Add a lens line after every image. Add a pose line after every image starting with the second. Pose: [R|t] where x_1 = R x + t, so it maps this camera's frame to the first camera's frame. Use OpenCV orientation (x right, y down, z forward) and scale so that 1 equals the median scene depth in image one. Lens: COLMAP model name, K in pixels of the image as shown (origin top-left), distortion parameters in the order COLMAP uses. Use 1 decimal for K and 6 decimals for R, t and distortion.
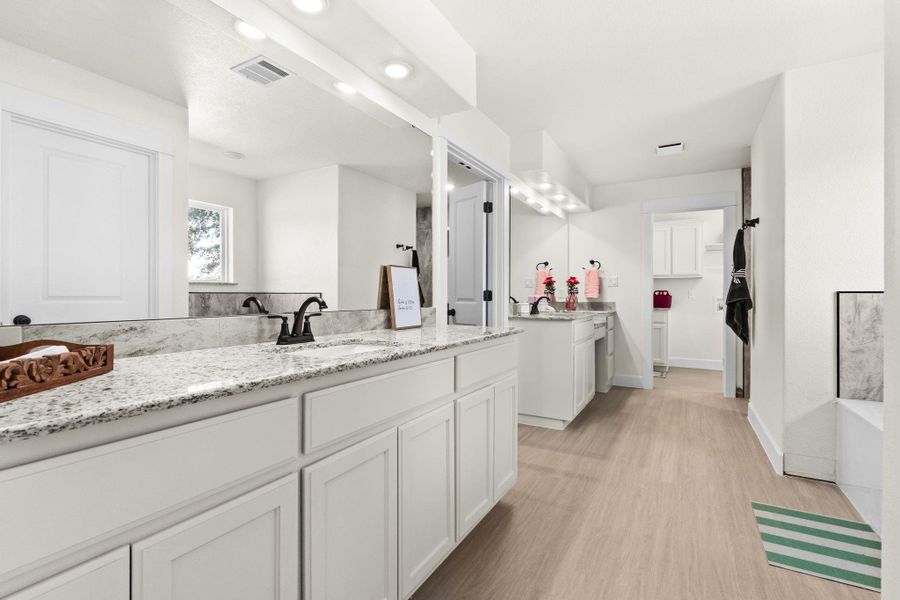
lens RADIAL K [[420.3, 0, 450.7], [0, 420.3, 292.5], [0, 0, 1]] dist [-0.001835, 0.000418]
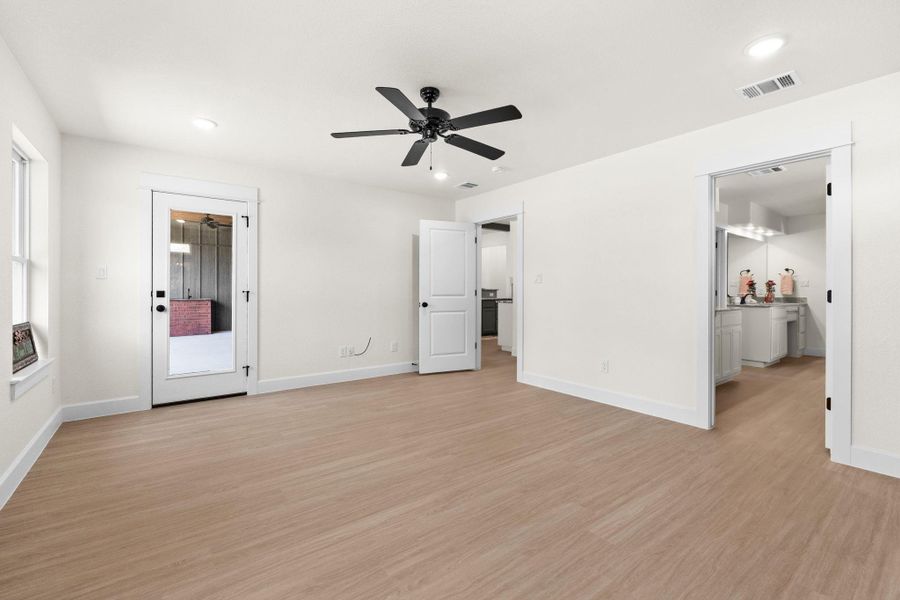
lens RADIAL K [[386.4, 0, 460.0], [0, 386.4, 289.0], [0, 0, 1]] dist [-0.003407, -0.000081]
pose [[0.922963, -0.000127, -0.384889, -0.206405], [0.001203, 0.999996, 0.002555, -0.011245], [0.384887, -0.002821, 0.922959, -0.709530]]
